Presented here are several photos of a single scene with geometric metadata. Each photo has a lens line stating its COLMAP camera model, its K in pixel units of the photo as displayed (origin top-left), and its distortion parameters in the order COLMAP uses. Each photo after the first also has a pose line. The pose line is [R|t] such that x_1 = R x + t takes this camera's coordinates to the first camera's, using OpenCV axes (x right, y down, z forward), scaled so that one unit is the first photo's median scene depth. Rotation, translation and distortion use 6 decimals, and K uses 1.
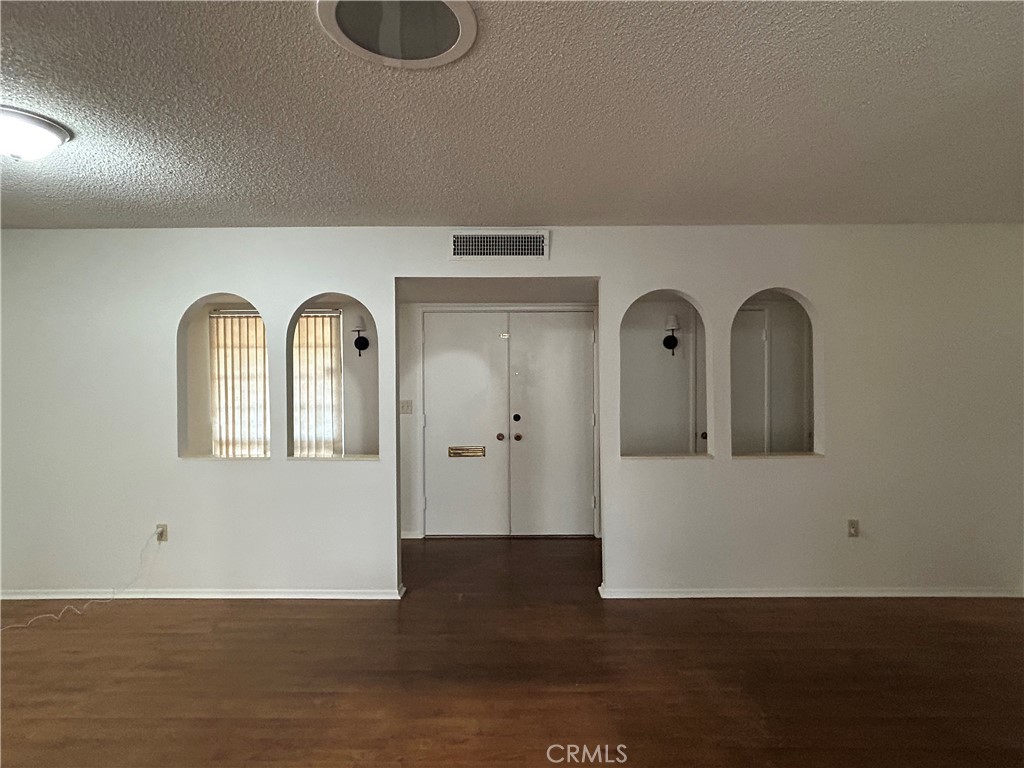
lens RADIAL K [[554.1, 0, 511.8], [0, 554.1, 384.0], [0, 0, 1]] dist [-0.007103, 0.008029]
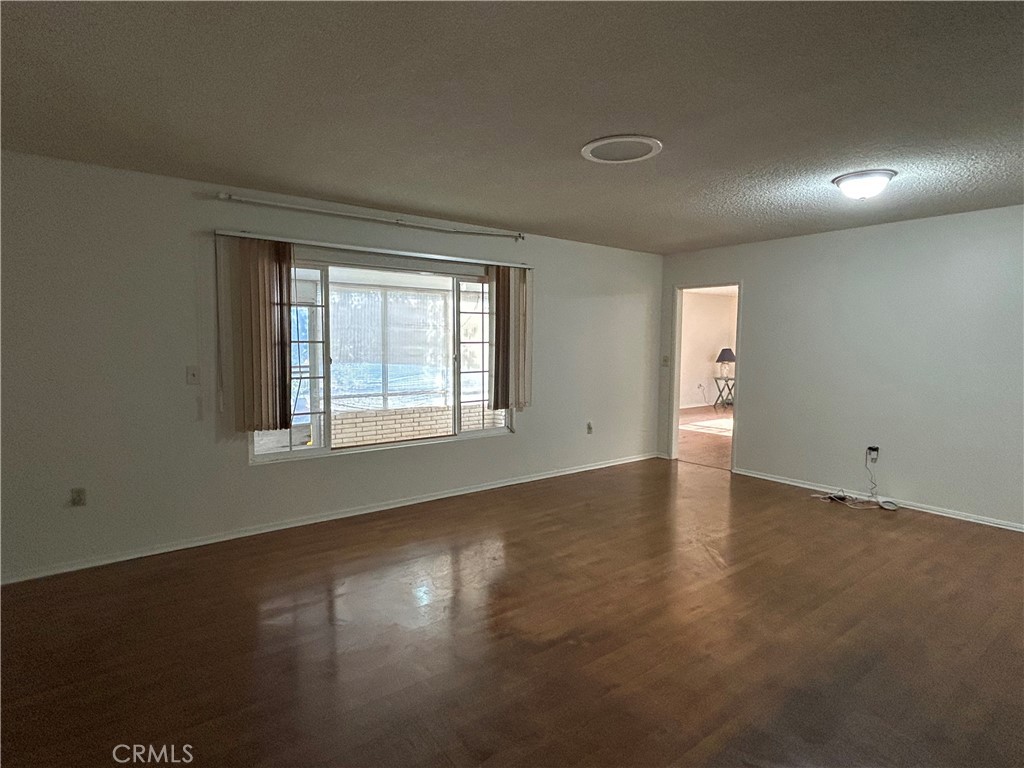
lens RADIAL K [[554.1, 0, 509.4], [0, 554.1, 385.1], [0, 0, 1]] dist [-0.007103, 0.008029]
pose [[-0.793751, 0.044148, -0.606639, 0.843891], [-0.018576, 0.995138, 0.096727, 0.001115], [0.607959, 0.088046, -0.789071, 1.491095]]
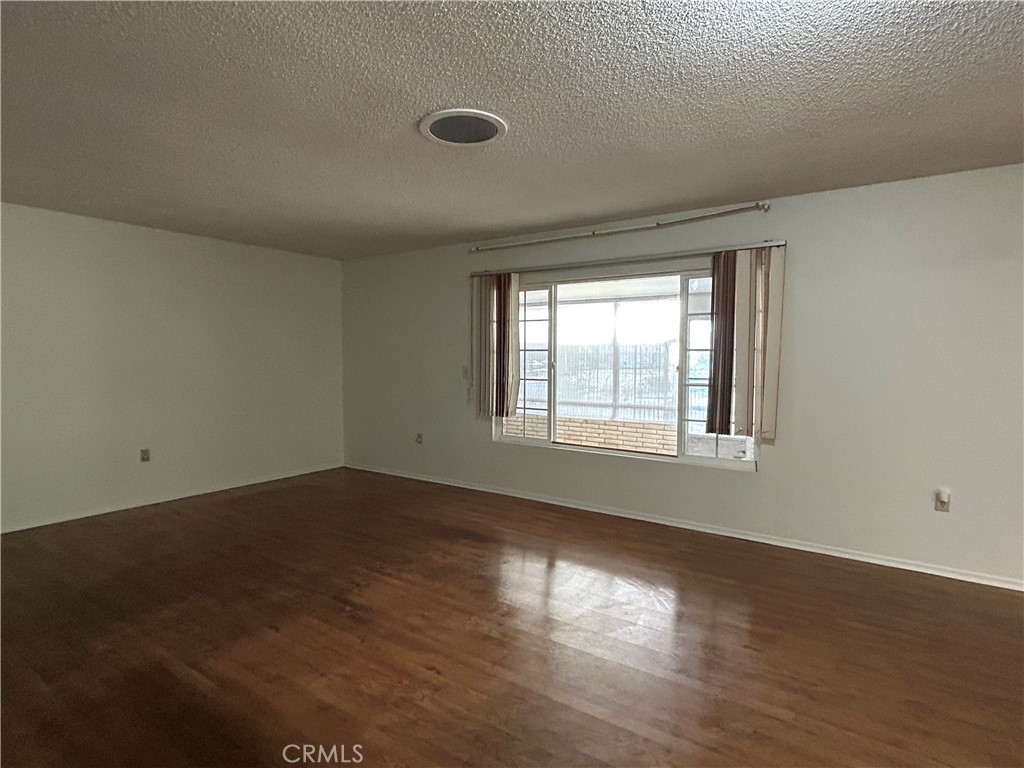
lens RADIAL K [[554.1, 0, 510.6], [0, 554.1, 382.5], [0, 0, 1]] dist [-0.007103, 0.008029]
pose [[-0.815411, -0.032281, 0.577982, -0.859746], [0.007835, 0.997737, 0.066779, 0.028590], [-0.578830, 0.058981, -0.813313, 1.509755]]
